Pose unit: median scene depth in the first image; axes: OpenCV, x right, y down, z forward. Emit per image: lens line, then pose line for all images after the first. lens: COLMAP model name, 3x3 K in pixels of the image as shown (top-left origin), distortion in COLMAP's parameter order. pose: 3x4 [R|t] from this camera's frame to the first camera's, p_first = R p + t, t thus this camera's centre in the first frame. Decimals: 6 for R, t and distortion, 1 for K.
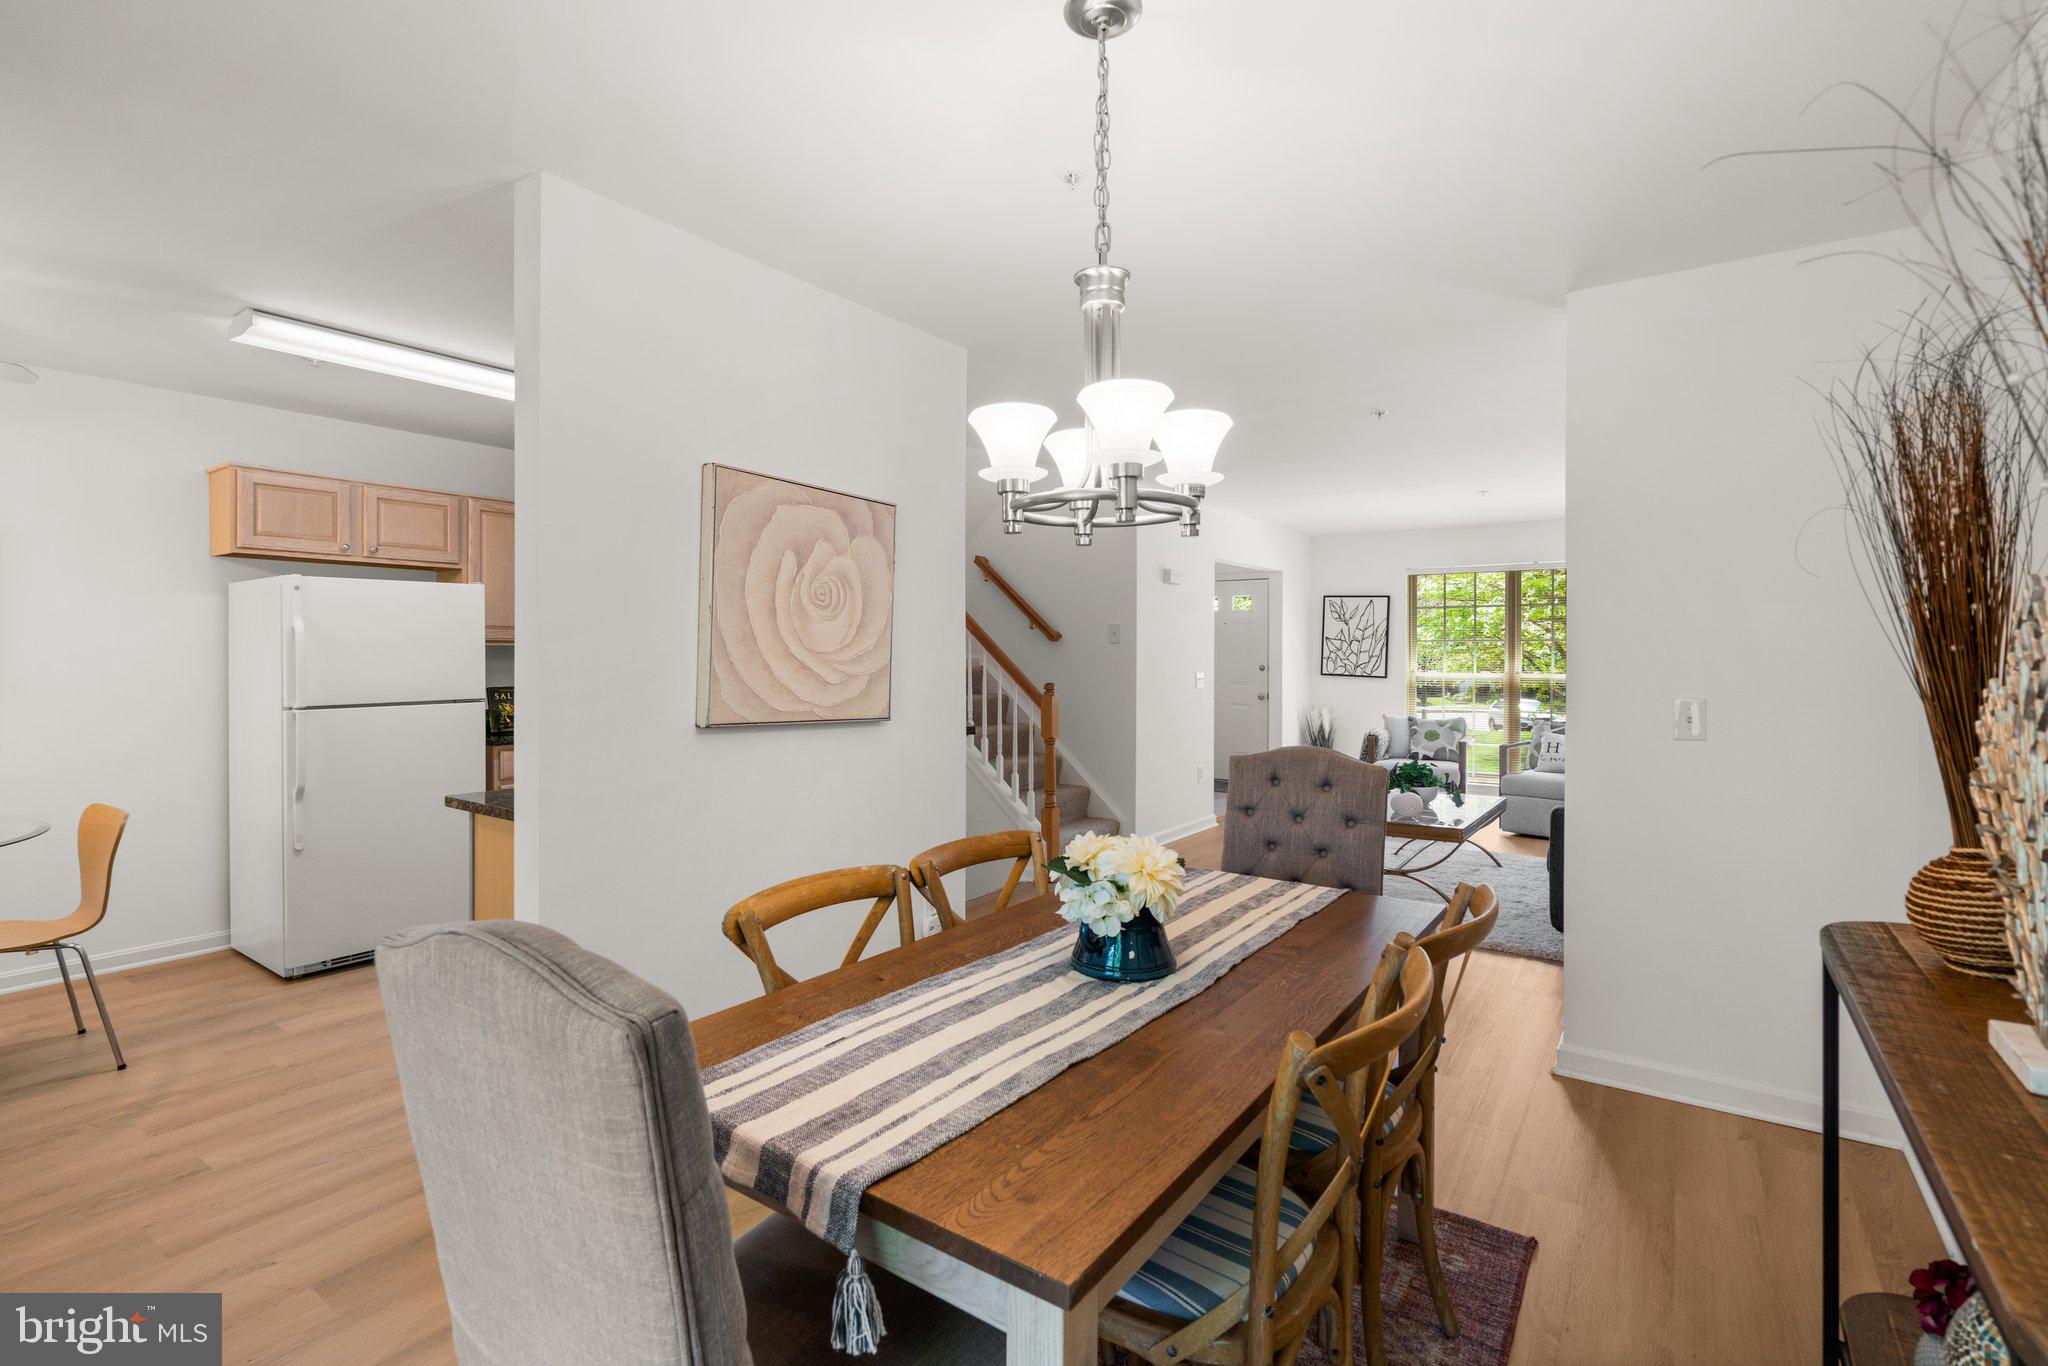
lens RADIAL K [[935.7, 0, 1020.7], [0, 935.7, 659.1], [0, 0, 1]] dist [0.000393, 0.000304]
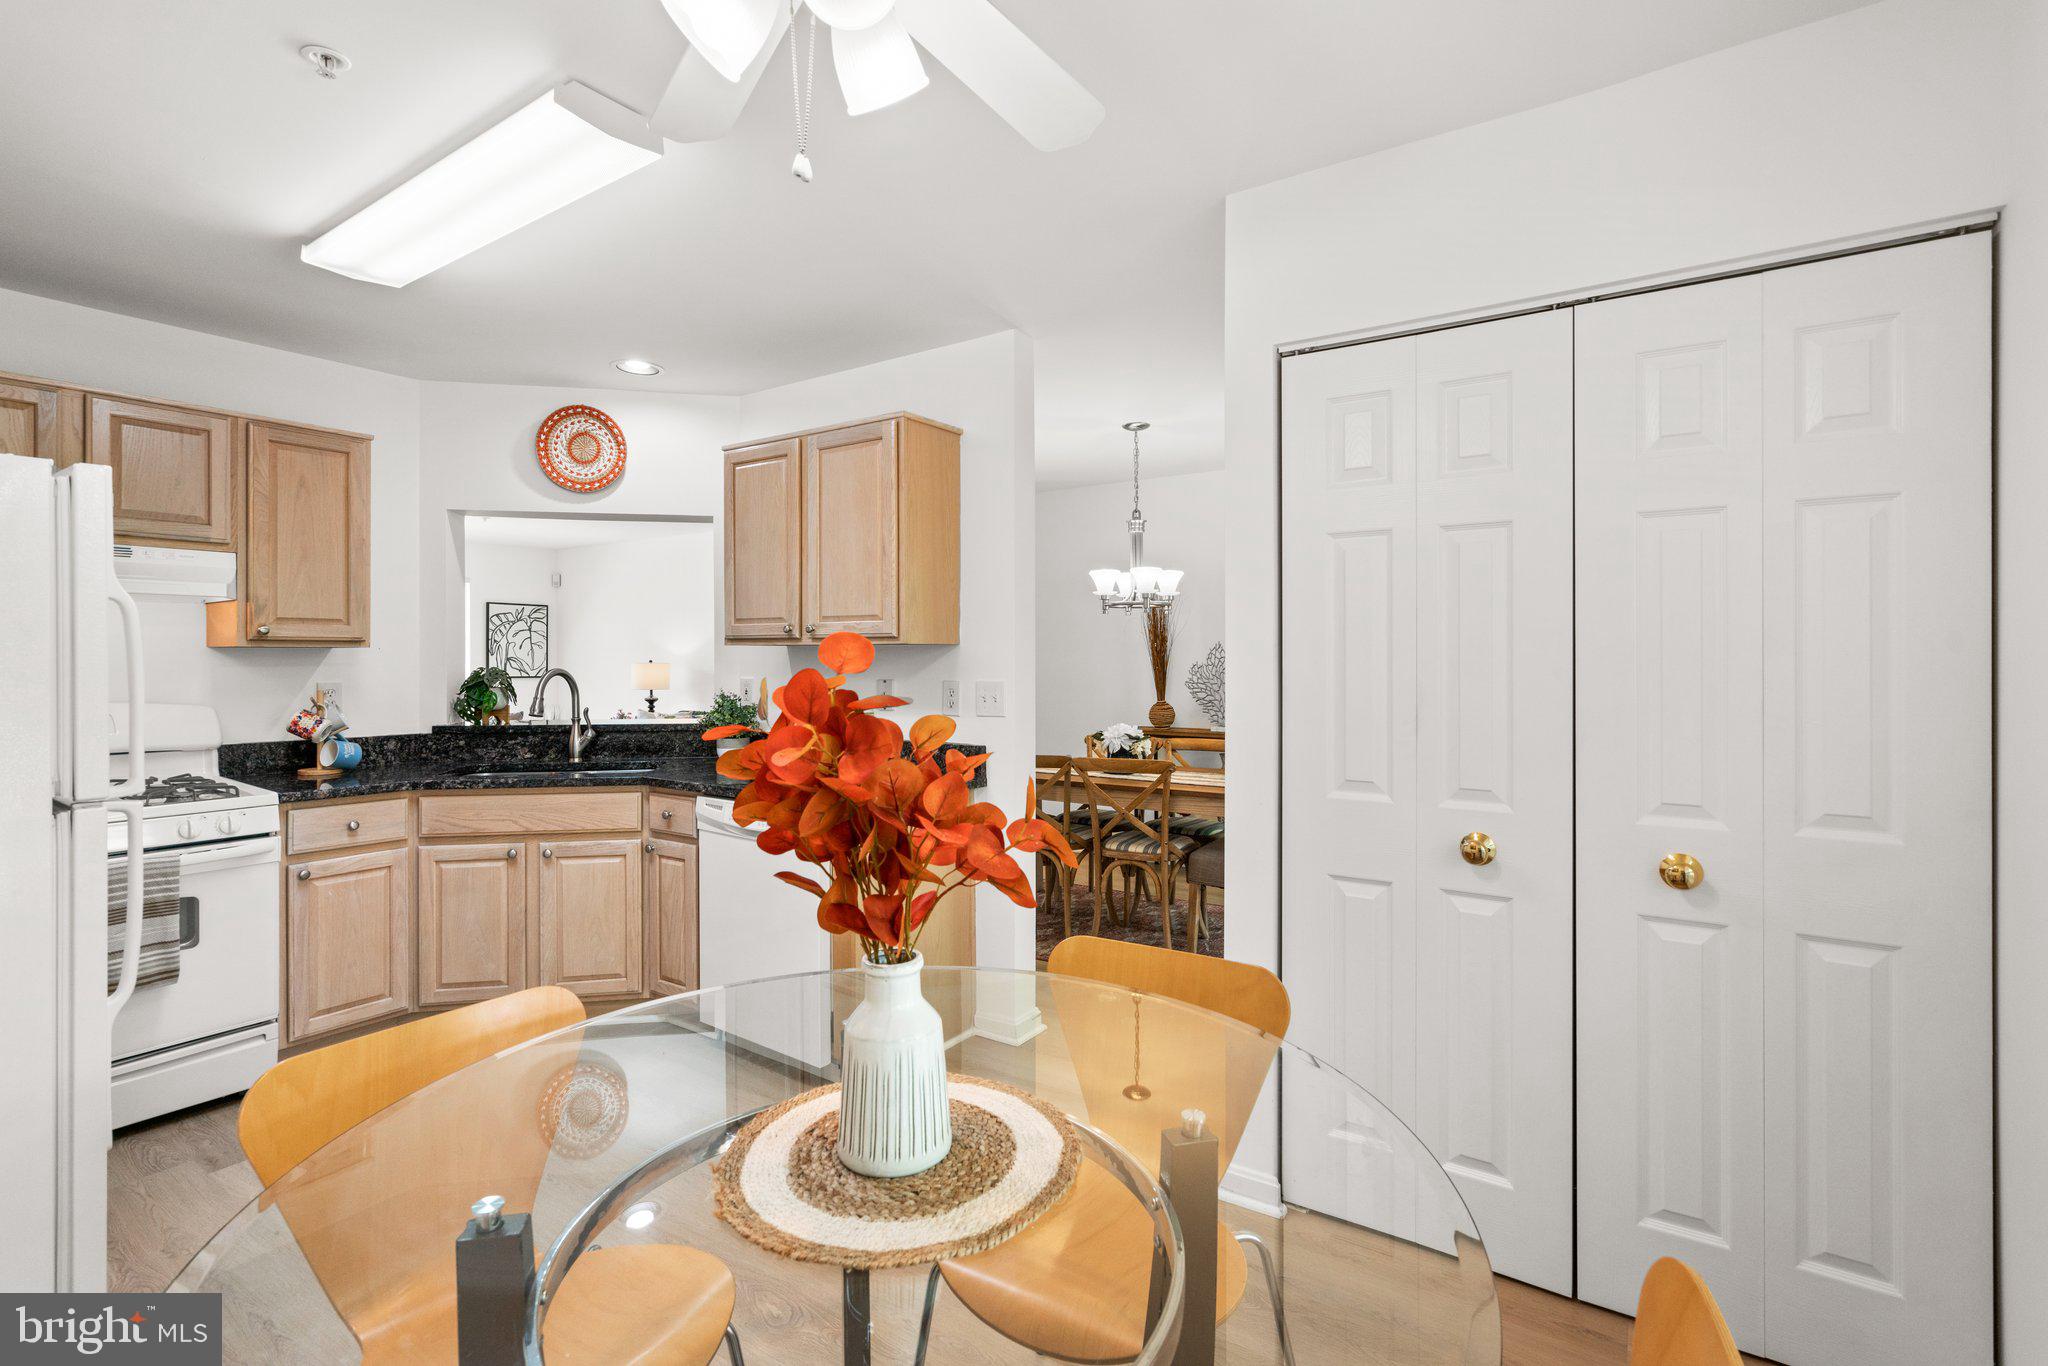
lens RADIAL K [[935.7, 0, 1020.7], [0, 935.7, 659.1], [0, 0, 1]] dist [0.000393, 0.000304]
pose [[-0.017340, -0.003622, 0.999843, -1.736228], [0.006874, 0.999969, 0.003741, -0.007957], [-0.999826, 0.006938, -0.017314, 0.896260]]
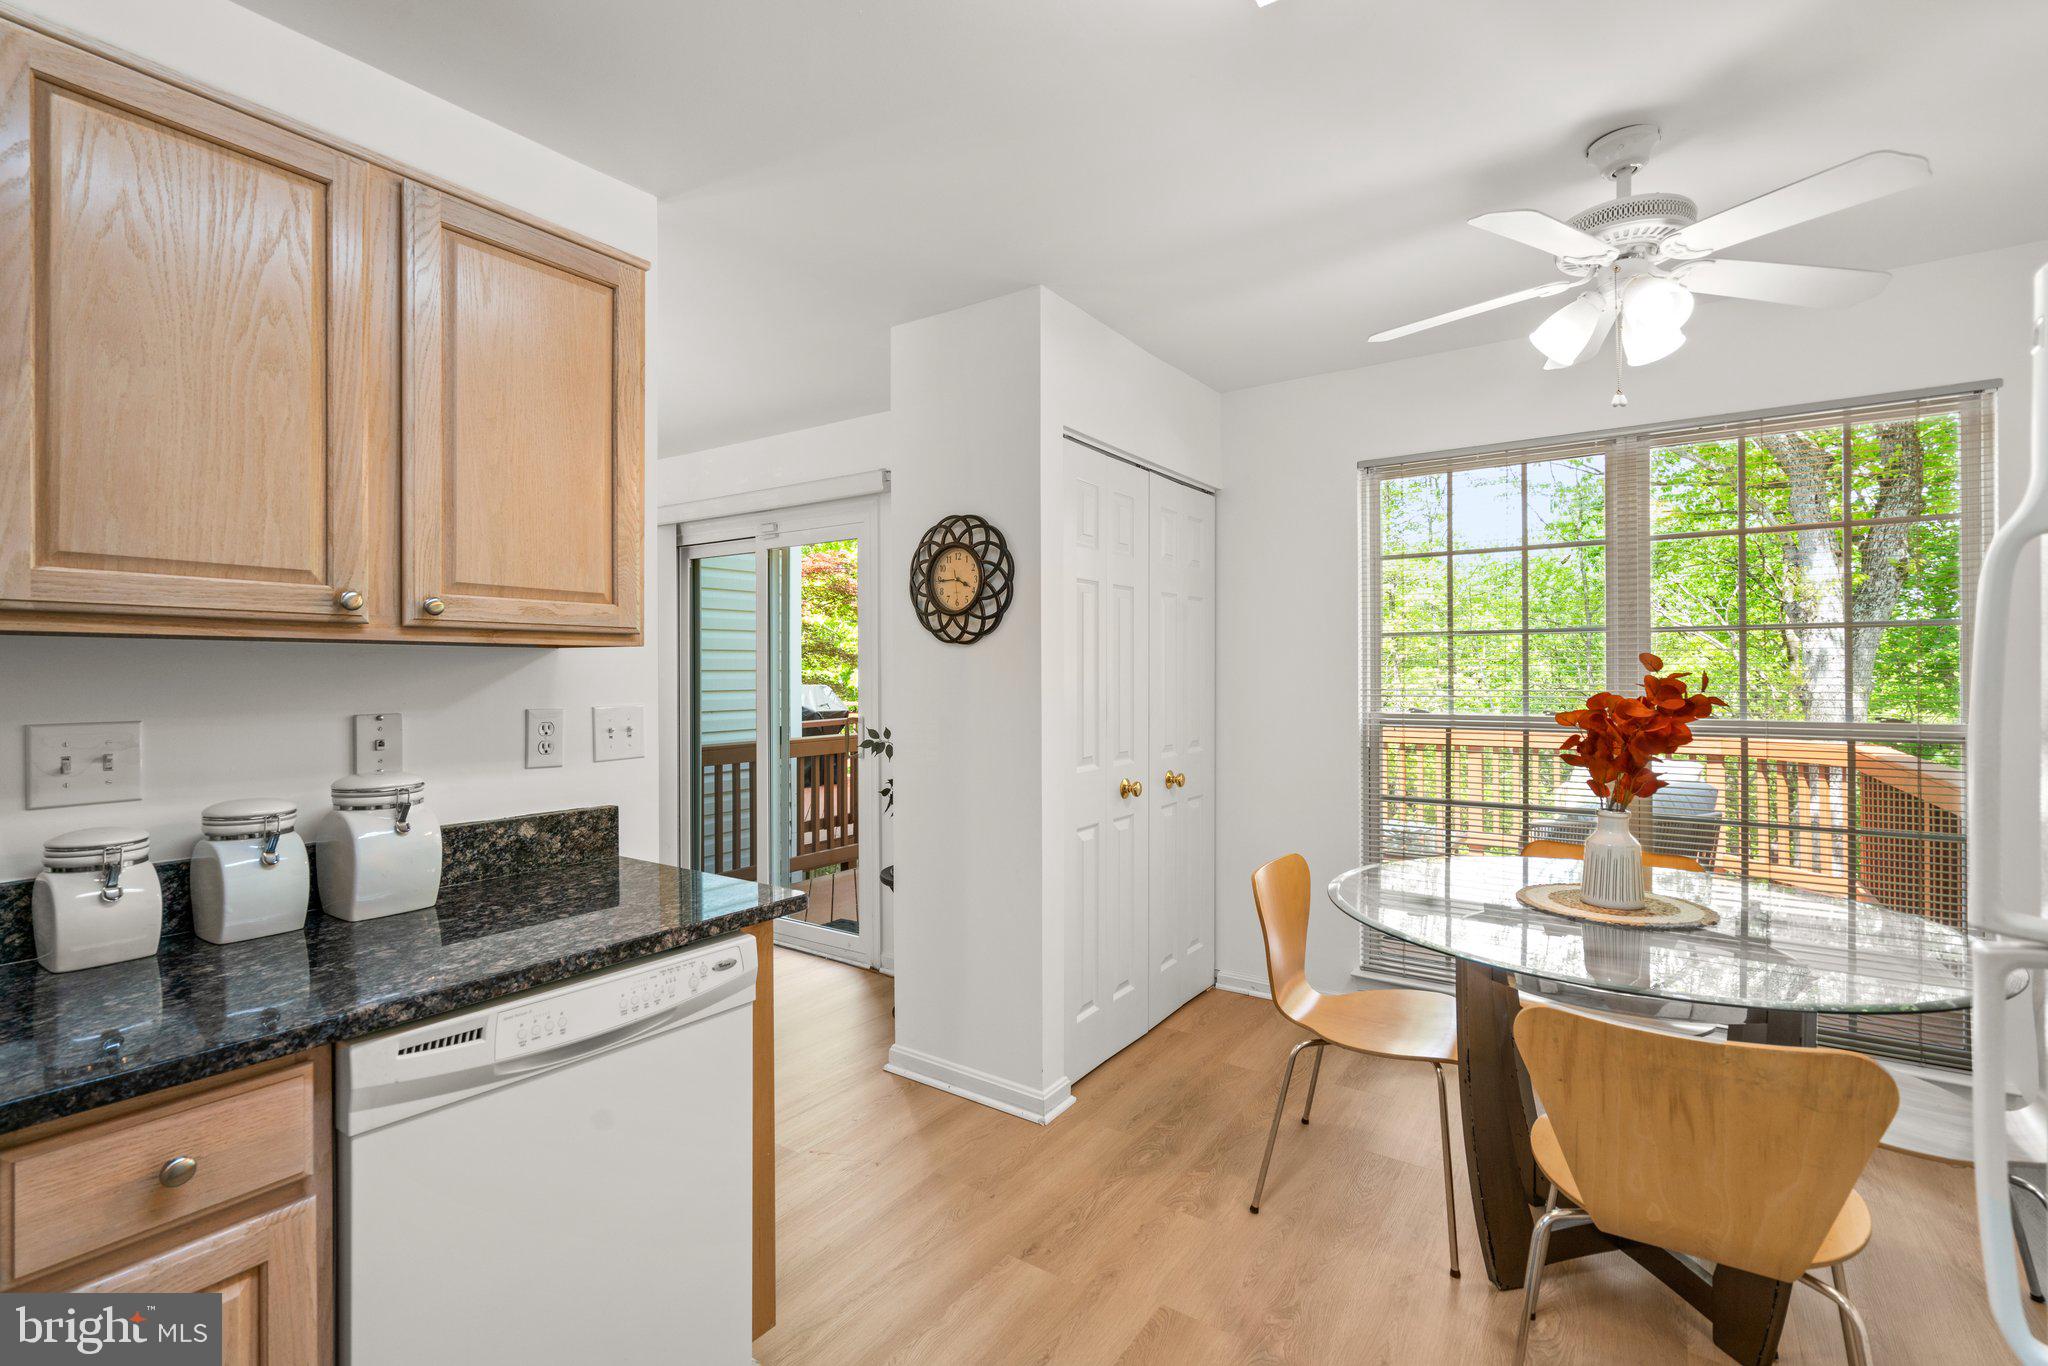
lens RADIAL K [[935.7, 0, 1020.7], [0, 935.7, 659.1], [0, 0, 1]] dist [0.000393, 0.000304]
pose [[-0.999862, -0.000330, -0.016633, -0.805468], [-0.000168, 0.999953, -0.009685, -0.007672], [0.016635, -0.009681, -0.999815, 1.762020]]
